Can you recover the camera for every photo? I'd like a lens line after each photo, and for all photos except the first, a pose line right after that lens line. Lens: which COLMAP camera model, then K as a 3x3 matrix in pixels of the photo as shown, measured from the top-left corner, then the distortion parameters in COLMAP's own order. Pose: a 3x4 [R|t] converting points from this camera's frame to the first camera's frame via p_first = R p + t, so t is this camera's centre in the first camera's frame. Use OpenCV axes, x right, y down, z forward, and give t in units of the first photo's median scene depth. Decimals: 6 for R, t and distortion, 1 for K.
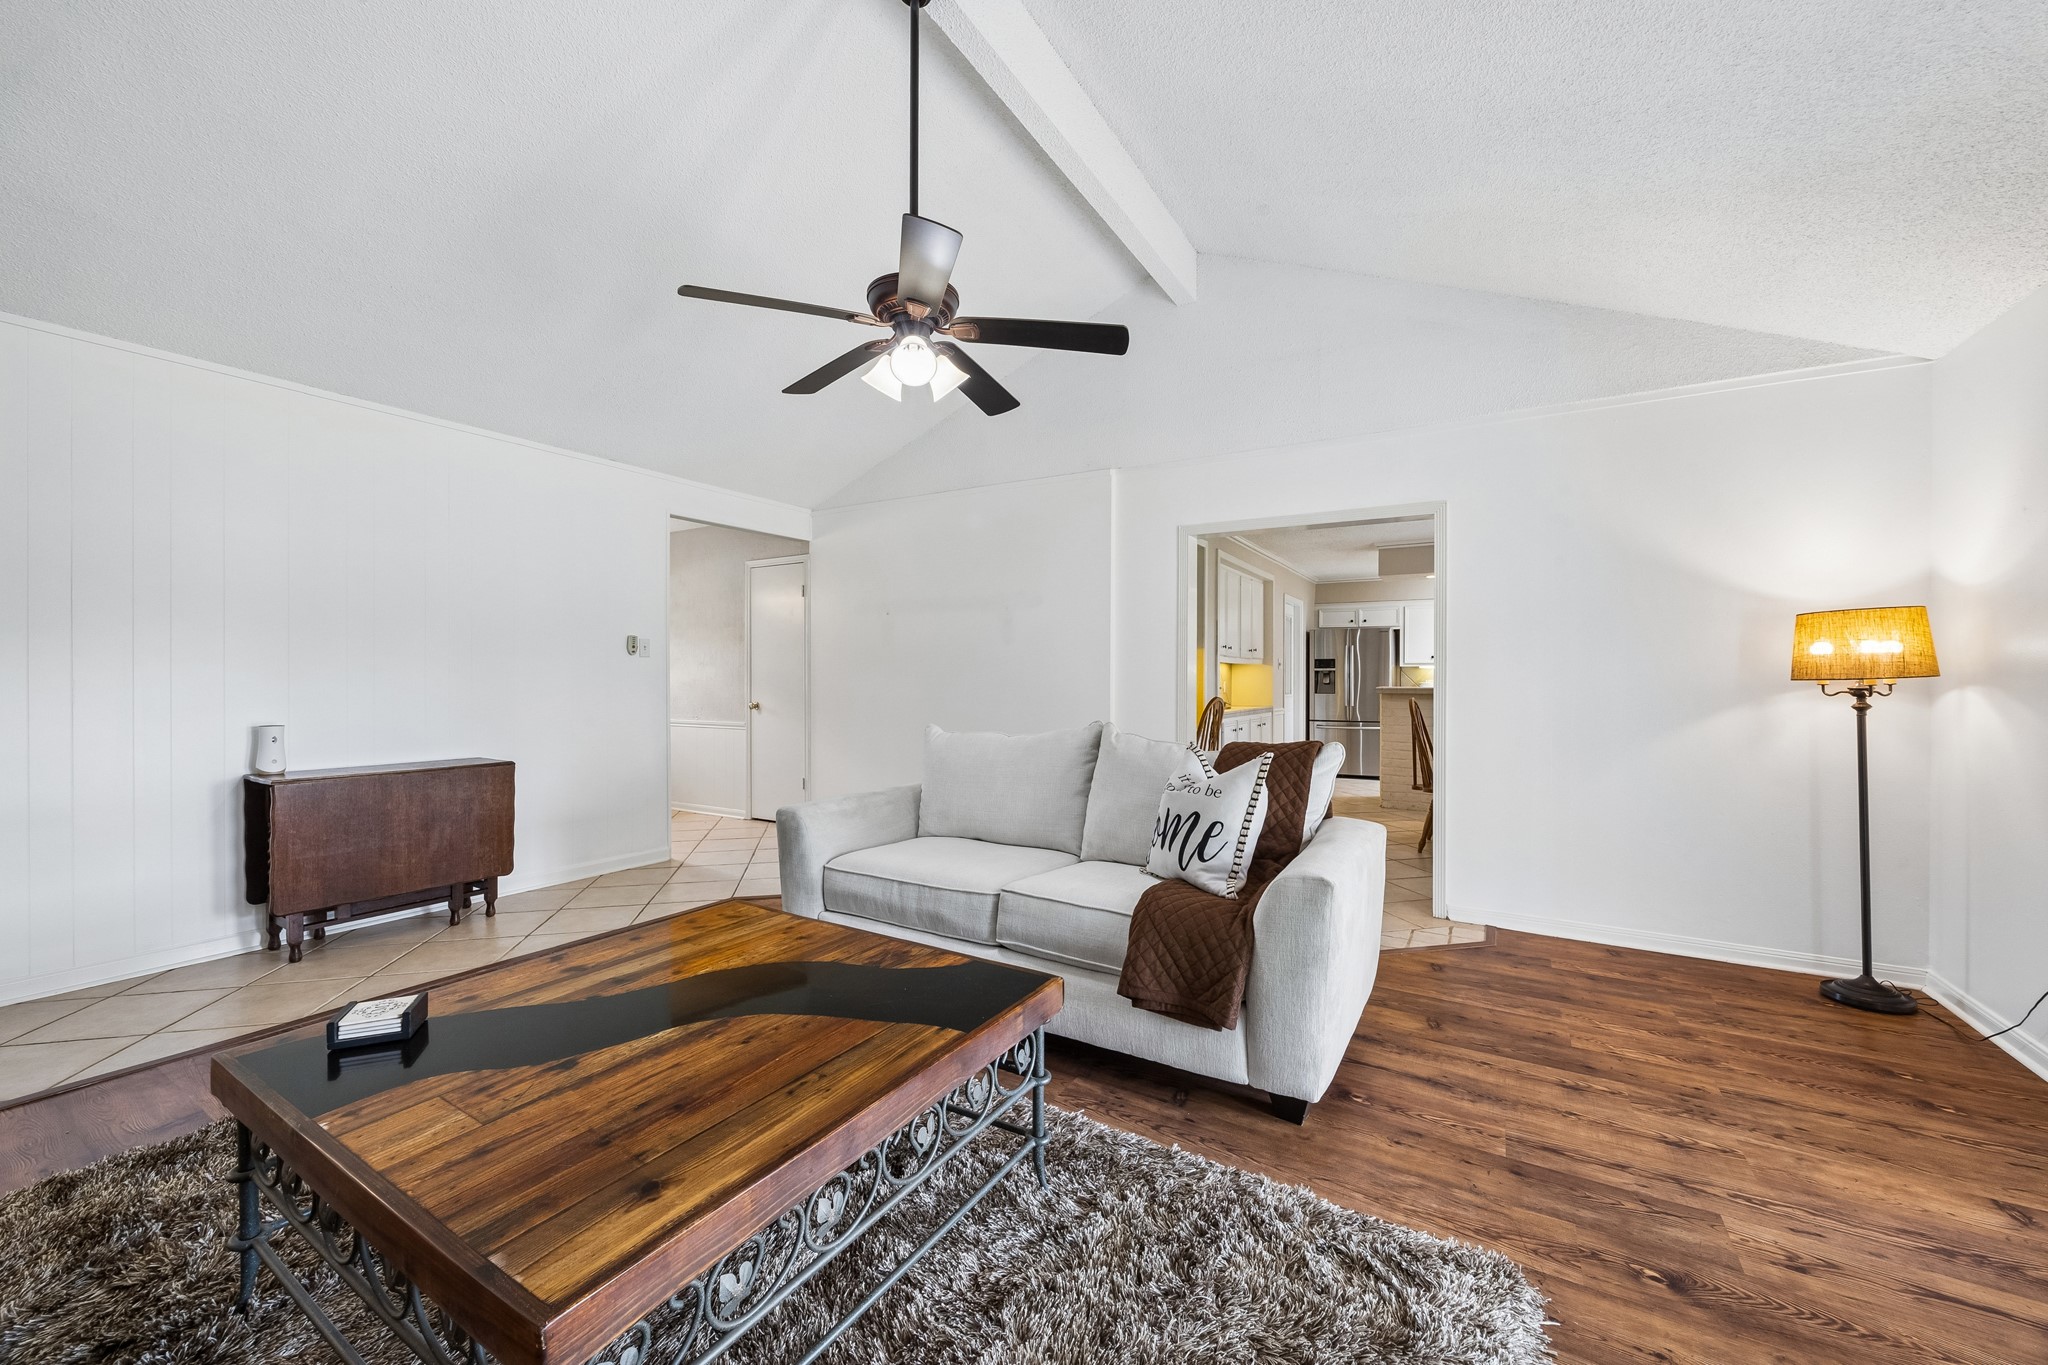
lens RADIAL K [[774.0, 0, 1037.5], [0, 774.0, 690.0], [0, 0, 1]] dist [-0.000880, -0.000026]
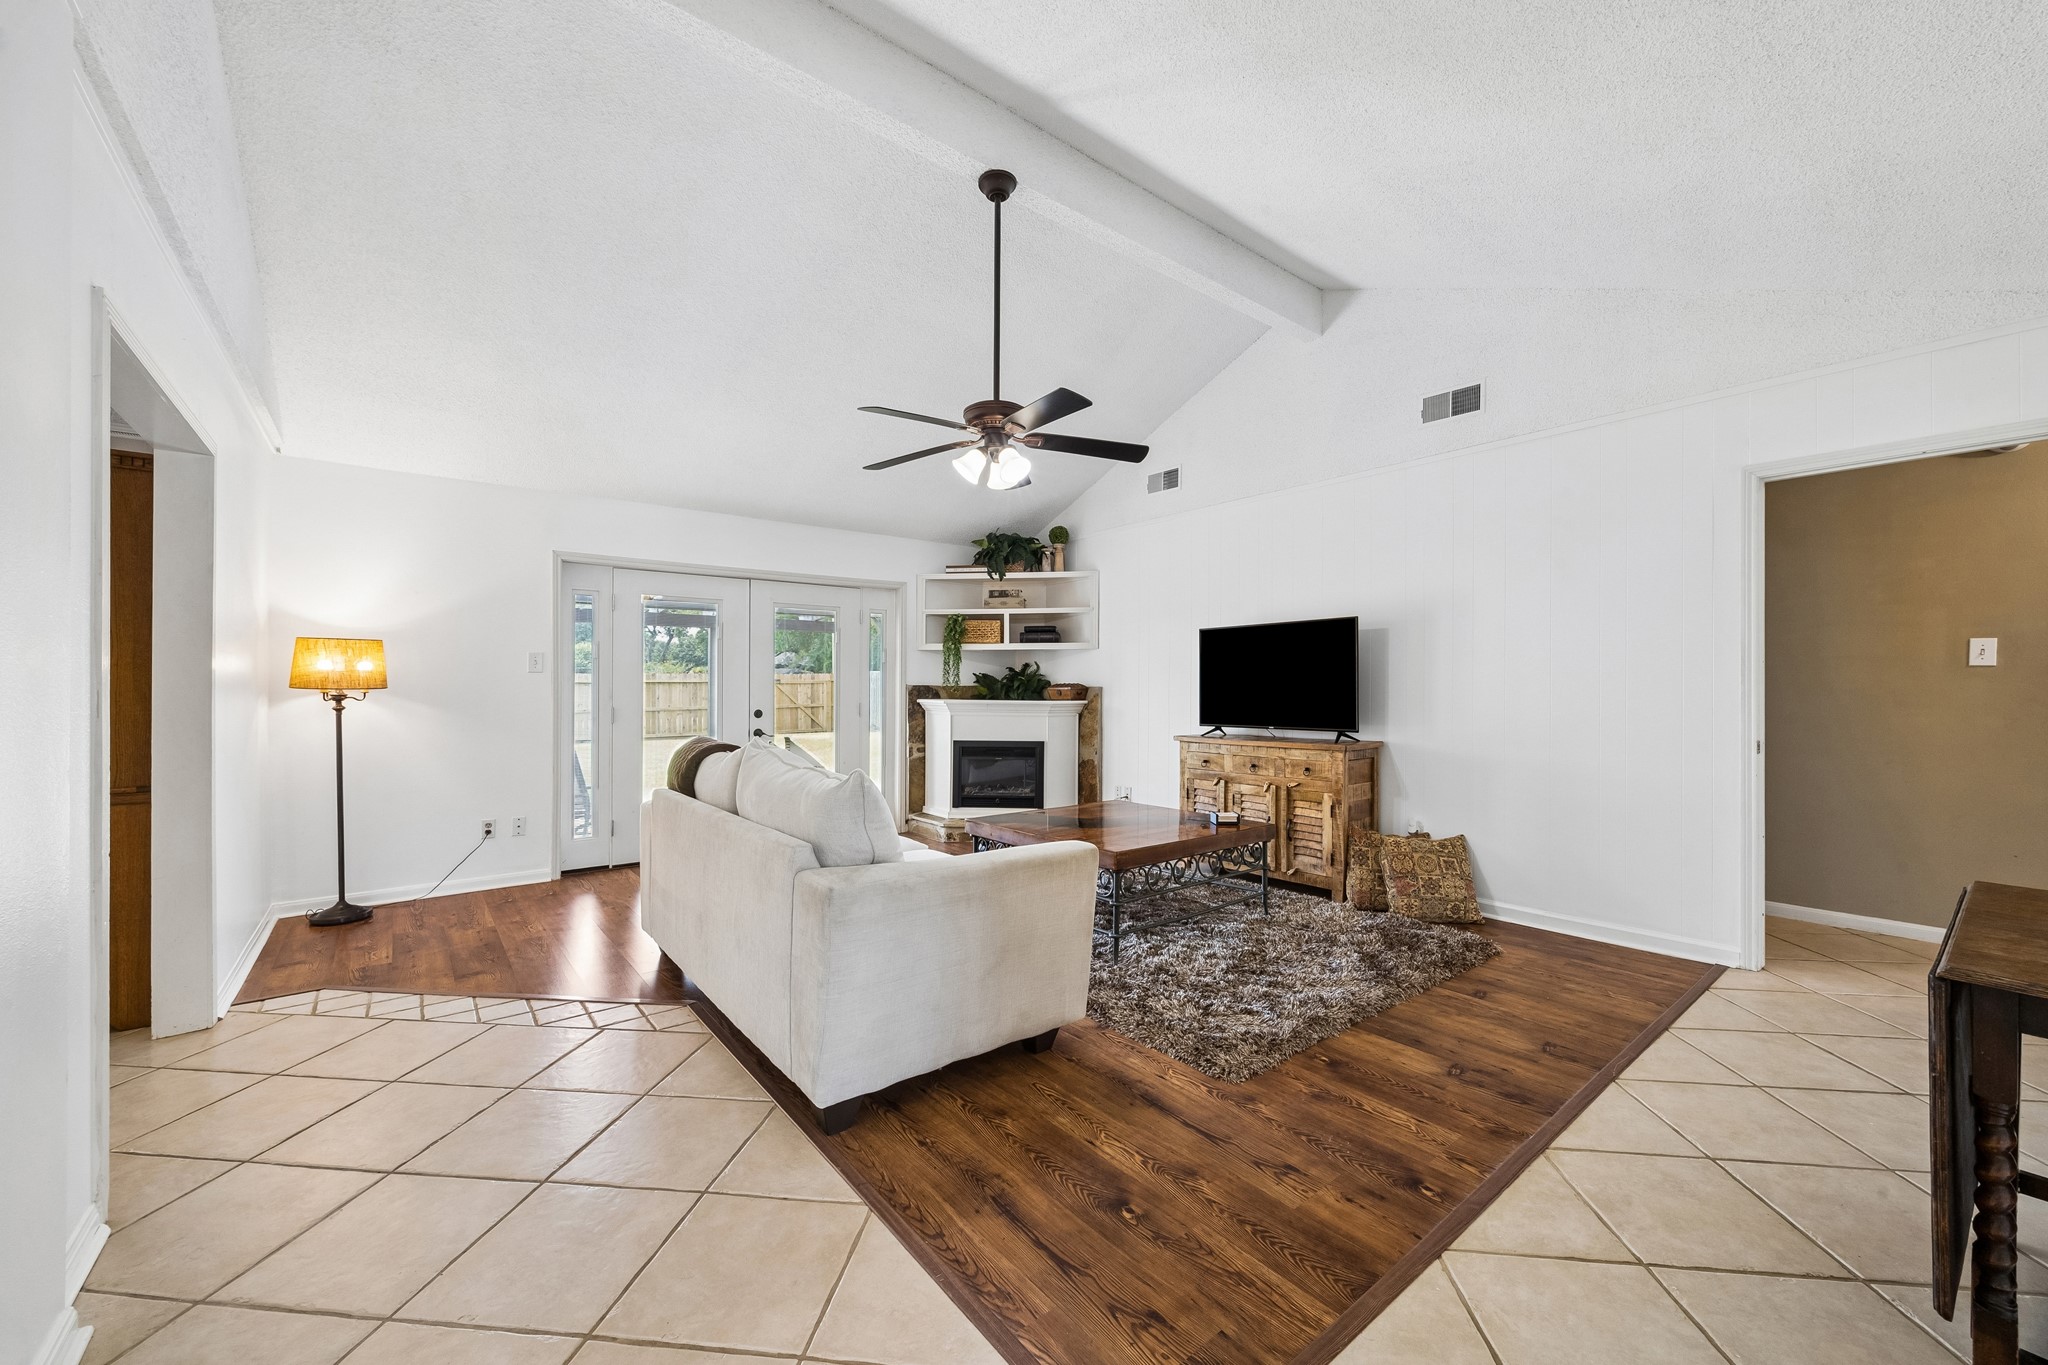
lens RADIAL K [[813.1, 0, 1024.0], [0, 813.1, 682.5], [0, 0, 1]] dist [0.043277, -0.000038]
pose [[-0.939452, -0.001239, 0.342678, -0.730299], [0.003159, 0.999920, 0.012273, -0.047190], [-0.342666, 0.012612, -0.939373, 2.413688]]
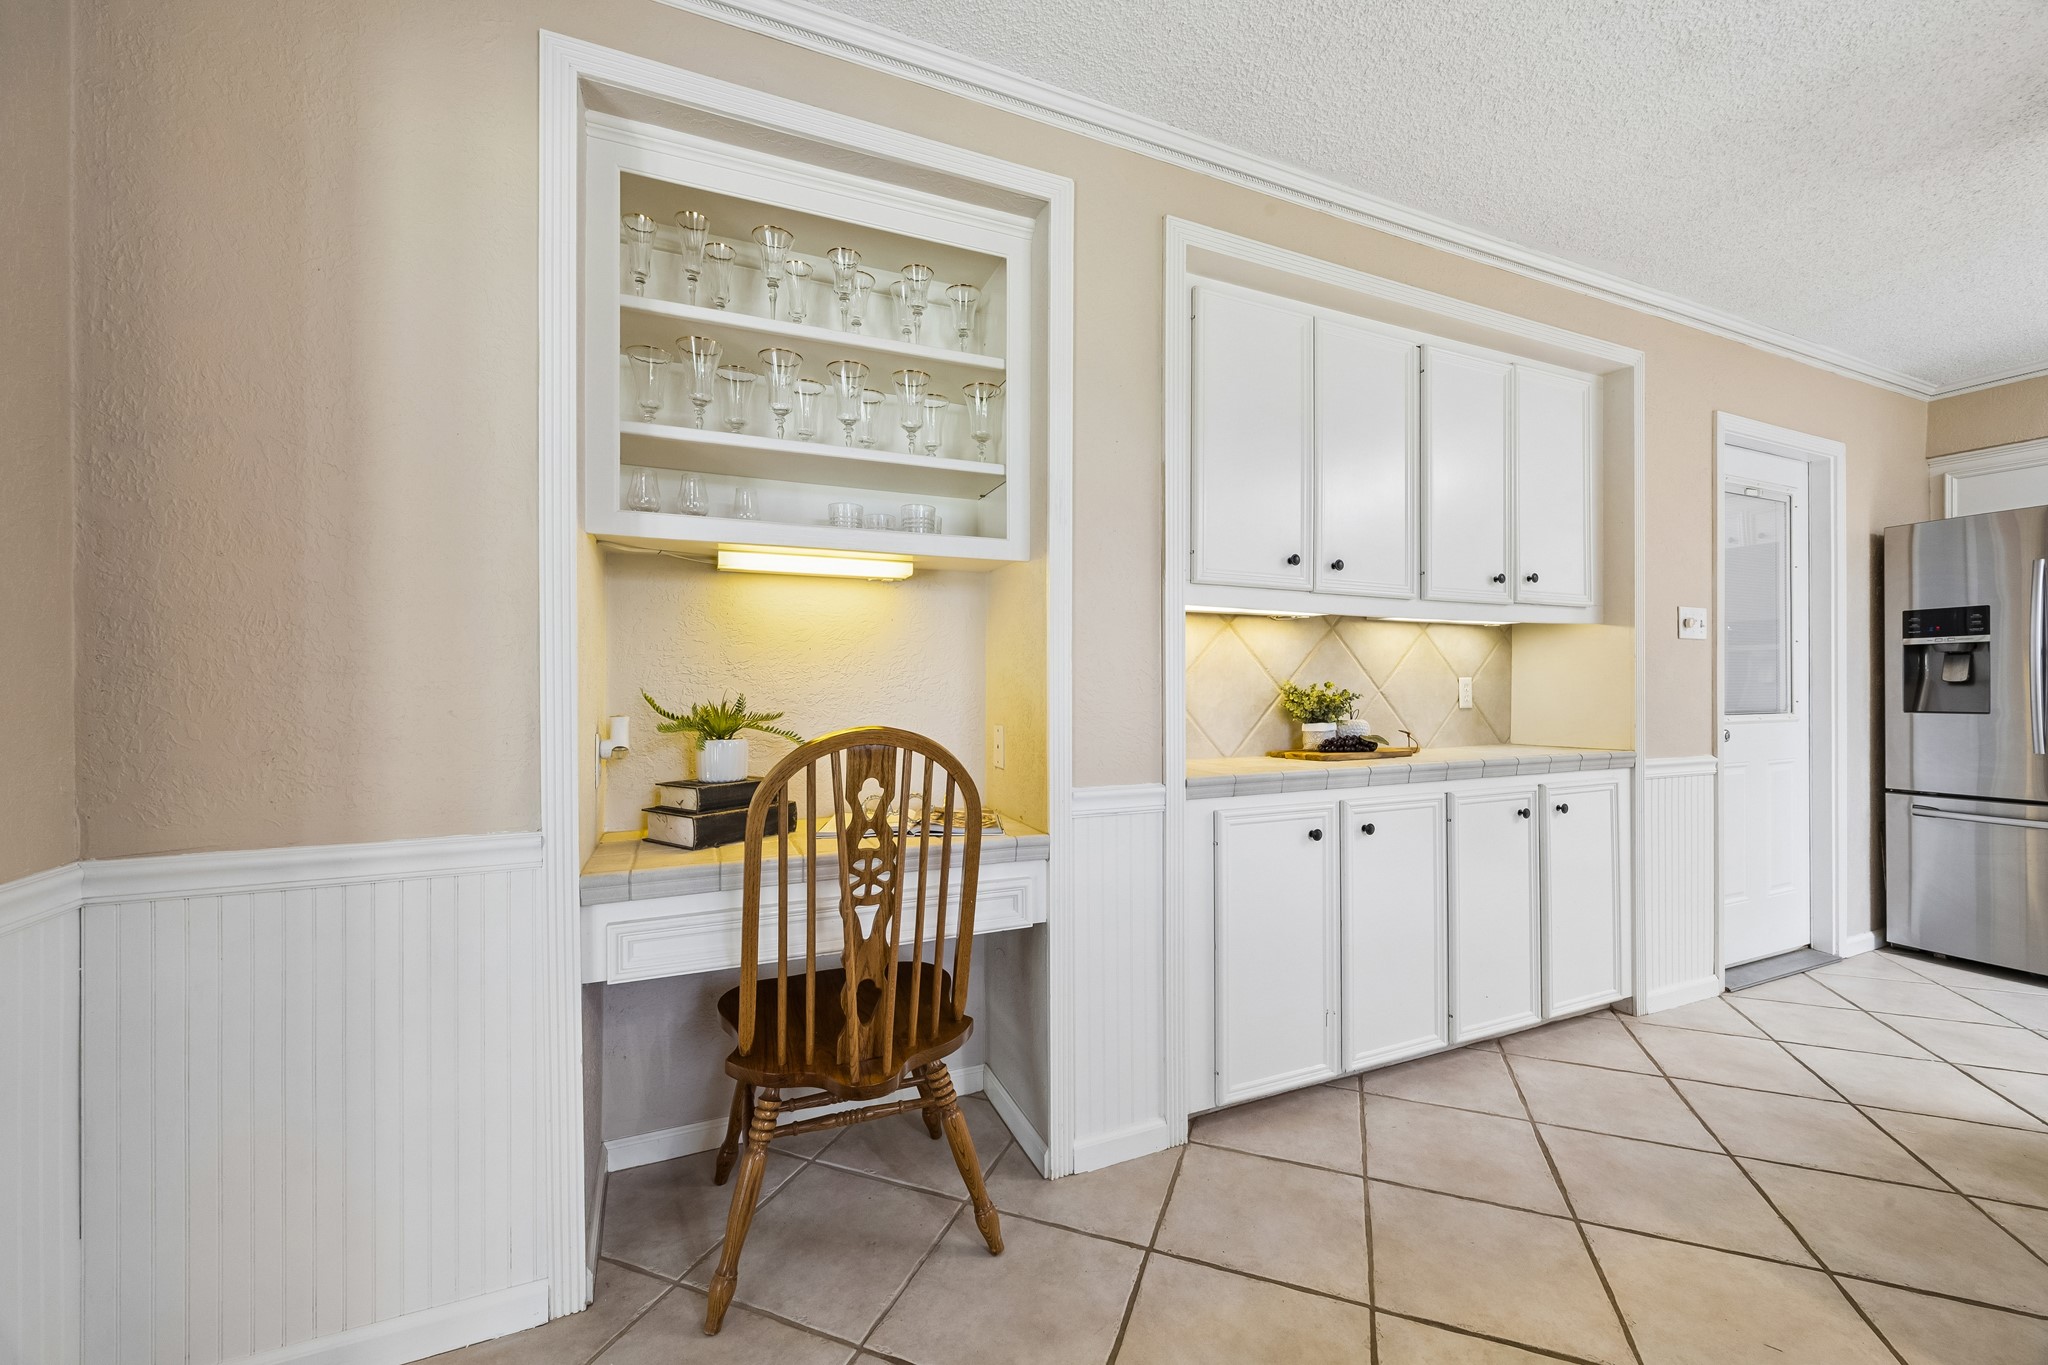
lens RADIAL K [[792.8, 0, 1042.9], [0, 792.8, 685.0], [0, 0, 1]] dist [0.000252, 0.000025]
pose [[0.818552, -0.008296, -0.574372, 1.008024], [-0.003363, 0.999809, -0.019234, 0.002287], [0.574422, 0.017676, 0.818368, 2.021937]]
